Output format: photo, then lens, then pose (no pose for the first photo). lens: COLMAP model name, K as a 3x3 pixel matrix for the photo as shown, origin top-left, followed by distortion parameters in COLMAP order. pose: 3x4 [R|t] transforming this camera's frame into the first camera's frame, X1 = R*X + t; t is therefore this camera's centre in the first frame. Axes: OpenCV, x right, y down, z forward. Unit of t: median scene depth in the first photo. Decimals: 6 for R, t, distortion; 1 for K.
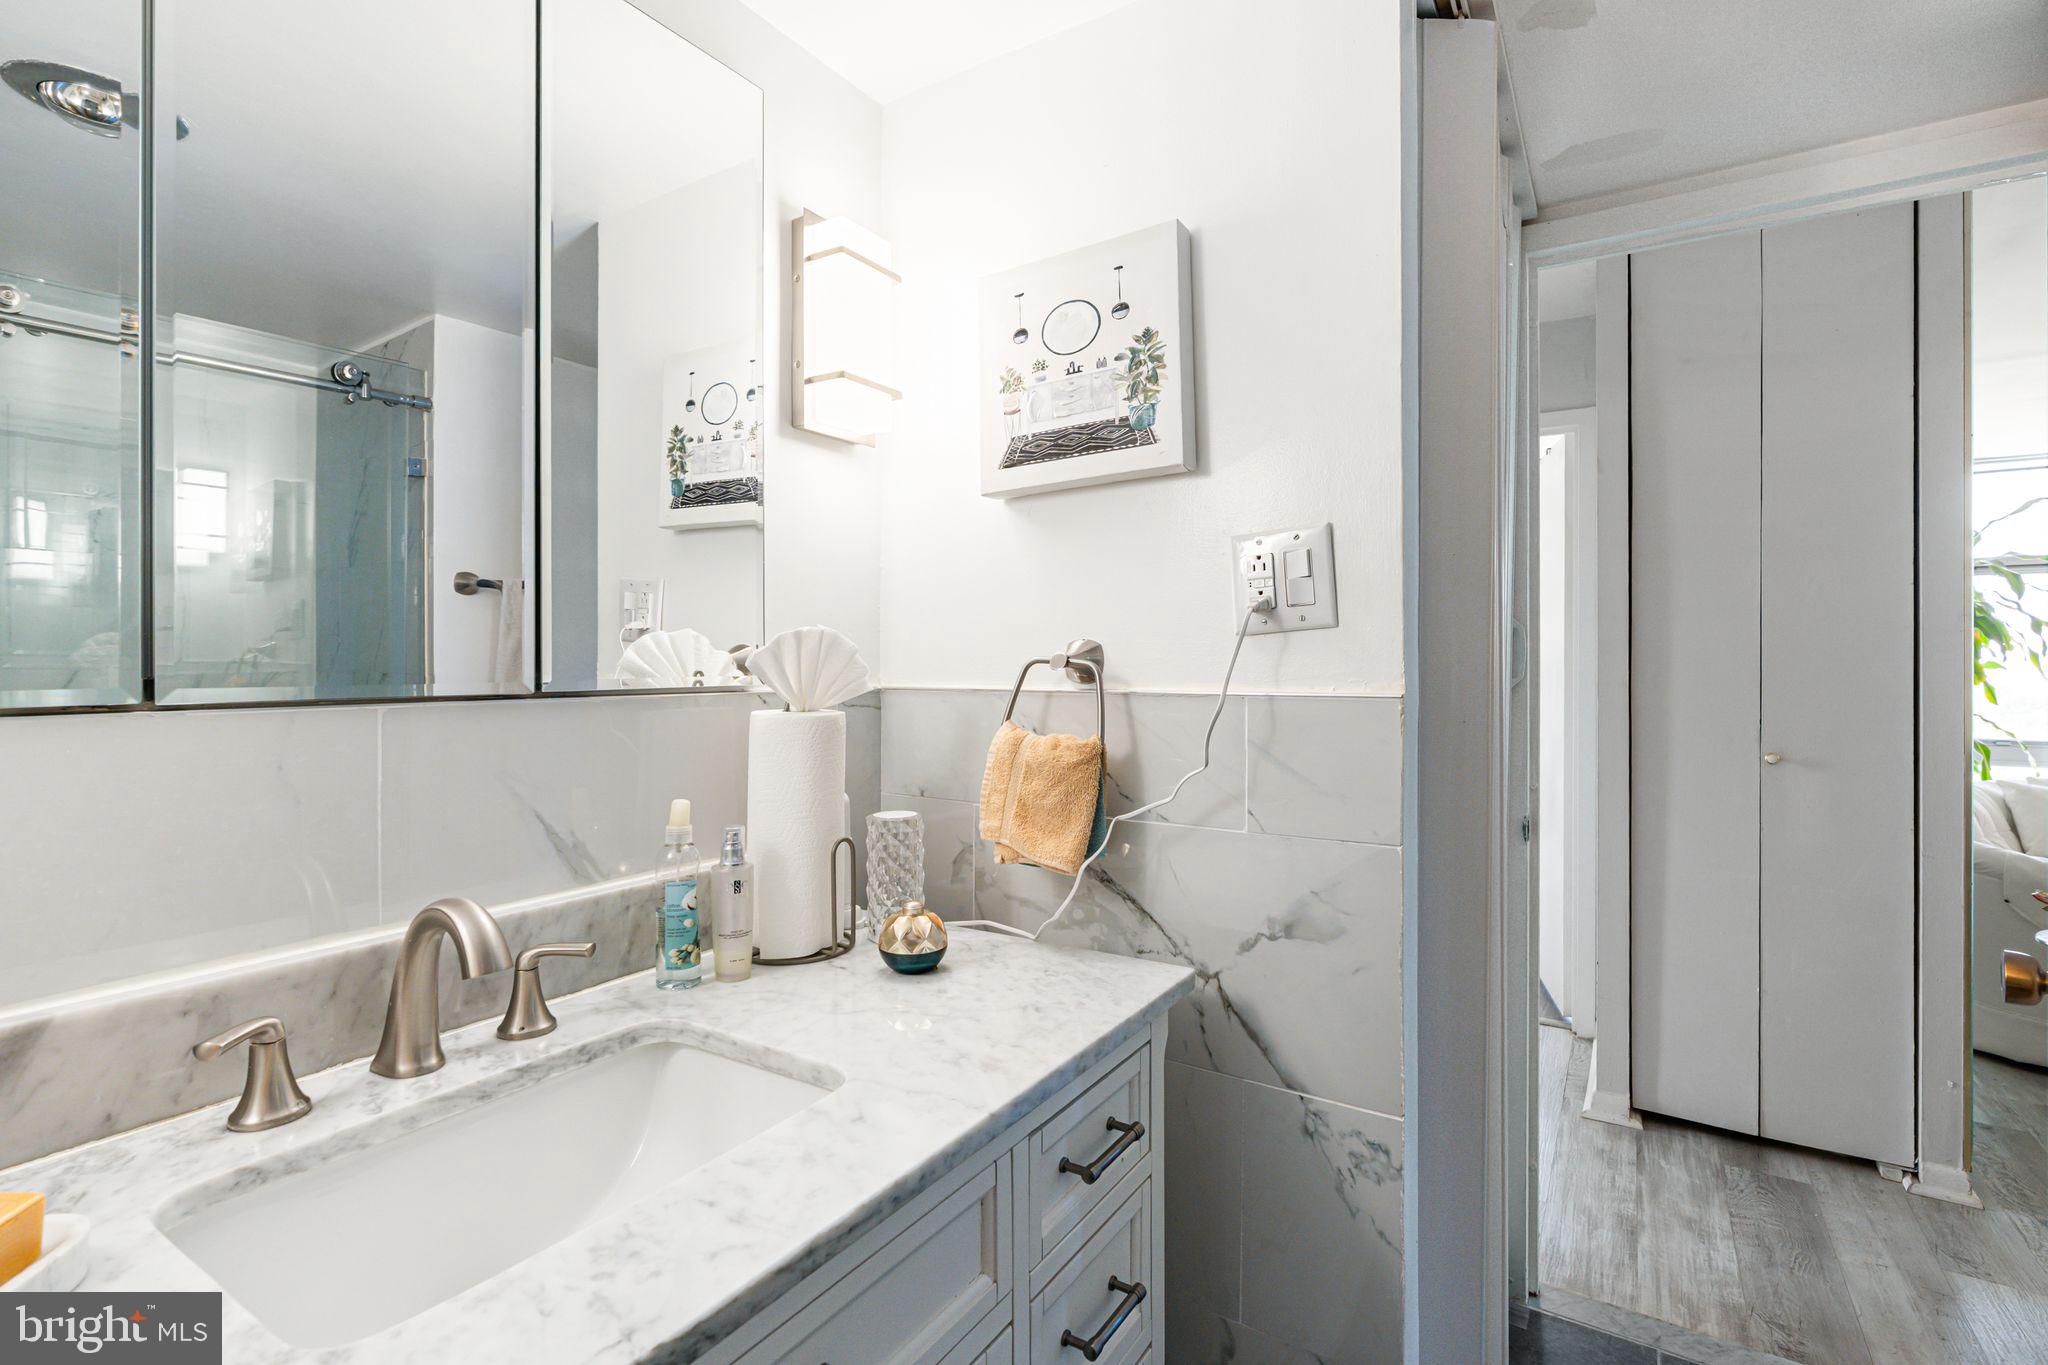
lens RADIAL K [[975.4, 0, 1027.7], [0, 975.4, 659.0], [0, 0, 1]] dist [-0.000206, 0.000140]
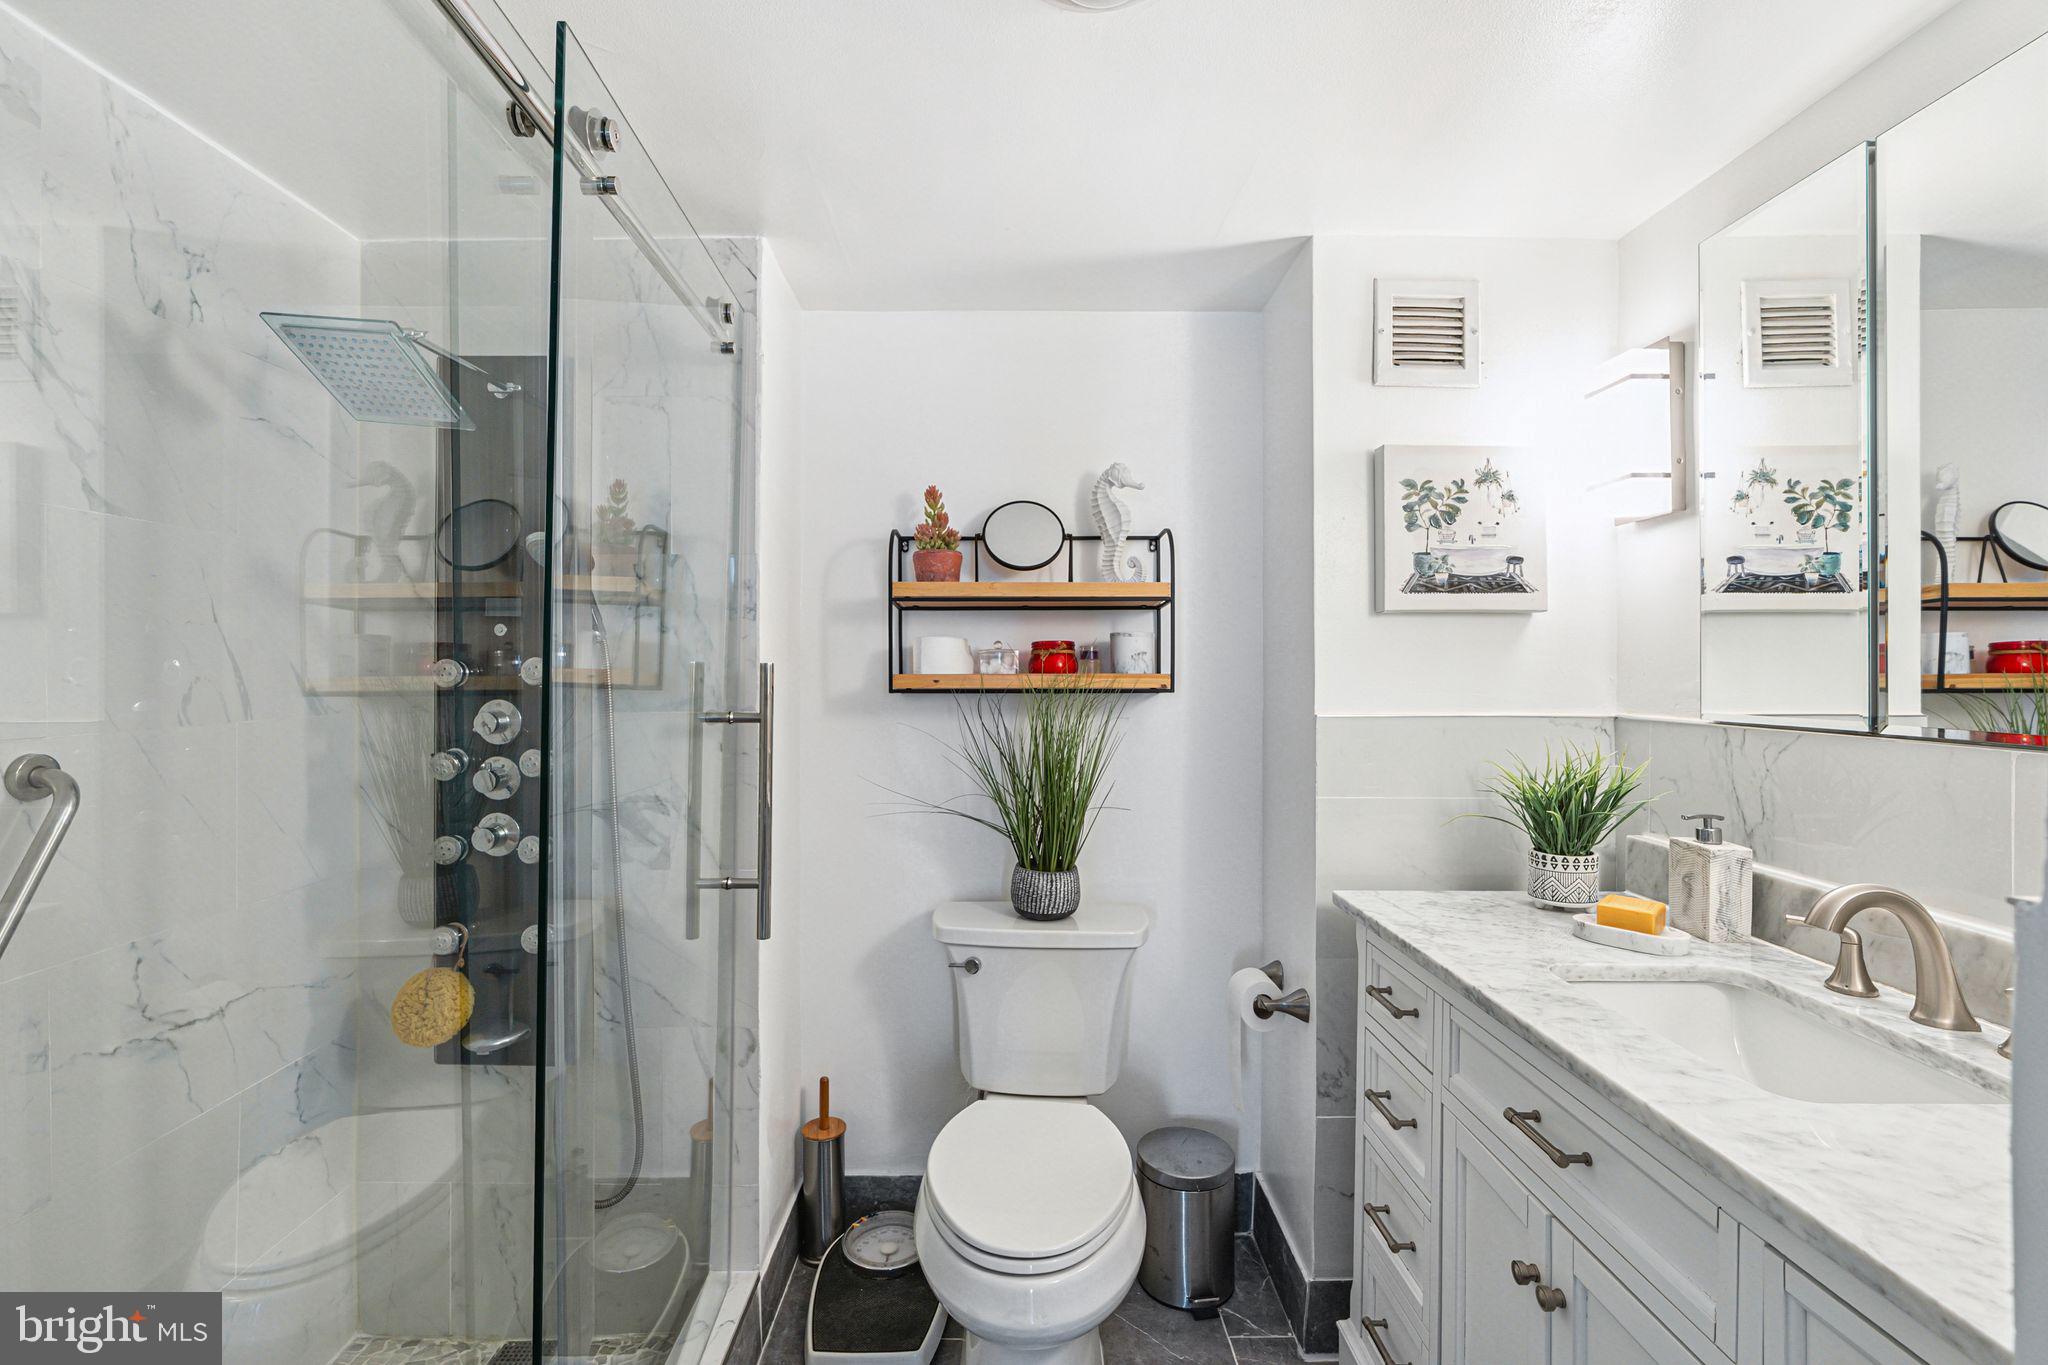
lens RADIAL K [[934.7, 0, 1008.4], [0, 934.7, 654.1], [0, 0, 1]] dist [-0.007081, 0.000167]
pose [[-0.843080, -0.008419, -0.537722, 1.021313], [-0.003401, 0.999941, -0.010324, -0.056903], [0.537777, -0.006875, -0.843059, 1.277386]]
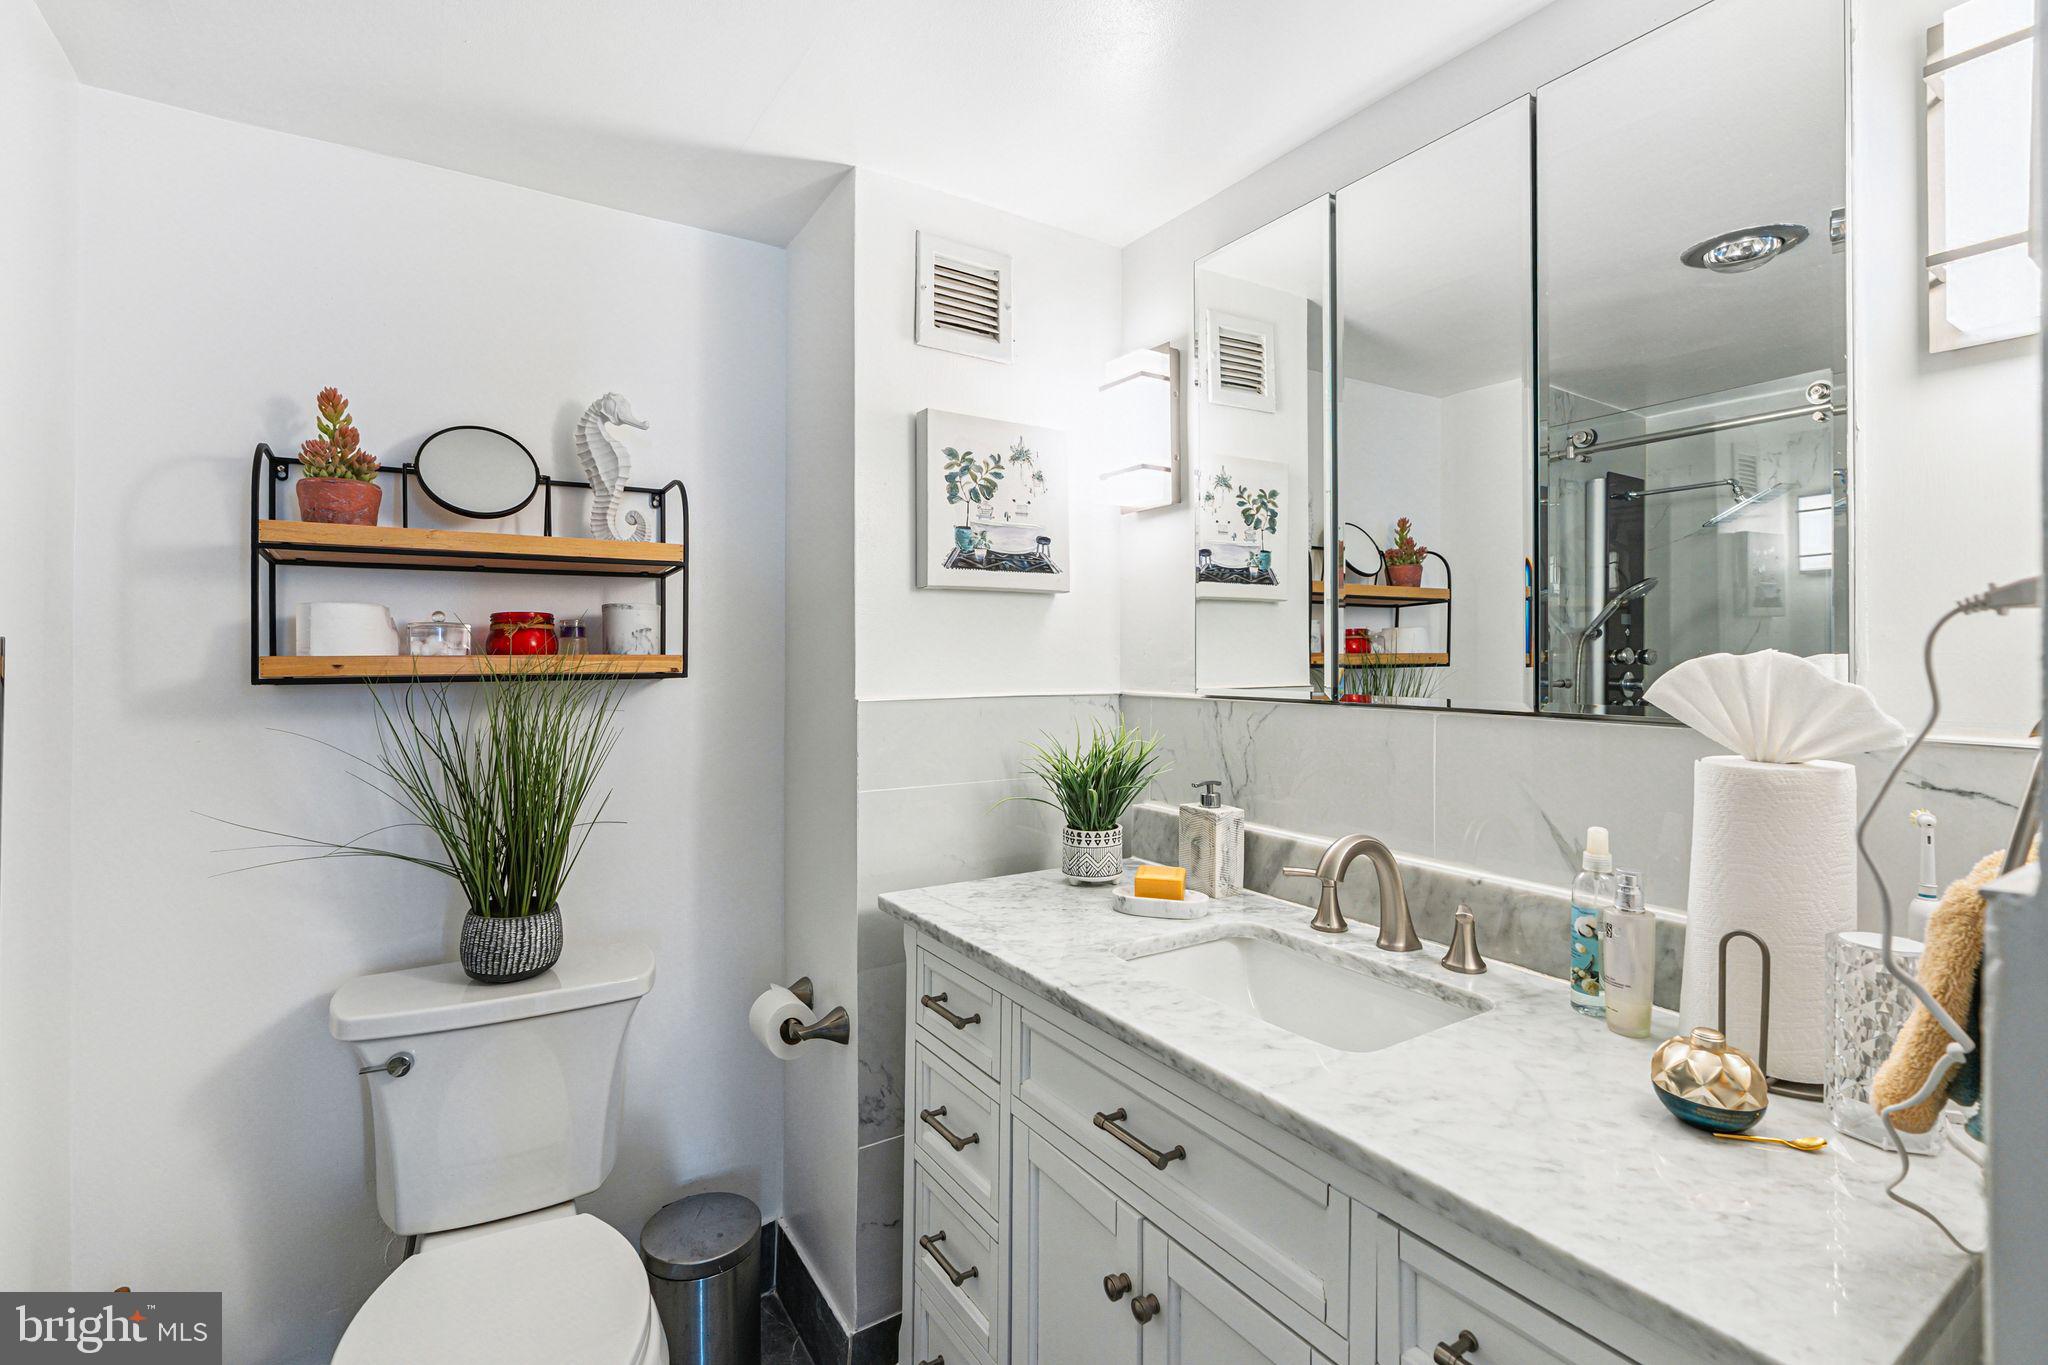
lens RADIAL K [[927.1, 0, 1002.5], [0, 927.1, 643.3], [0, 0, 1]] dist [-0.018028, 0.008458]
pose [[-0.426815, -0.010859, -0.904274, 0.888811], [-0.003190, 0.999940, -0.010502, -0.040934], [0.904333, -0.001598, -0.426824, 0.979092]]
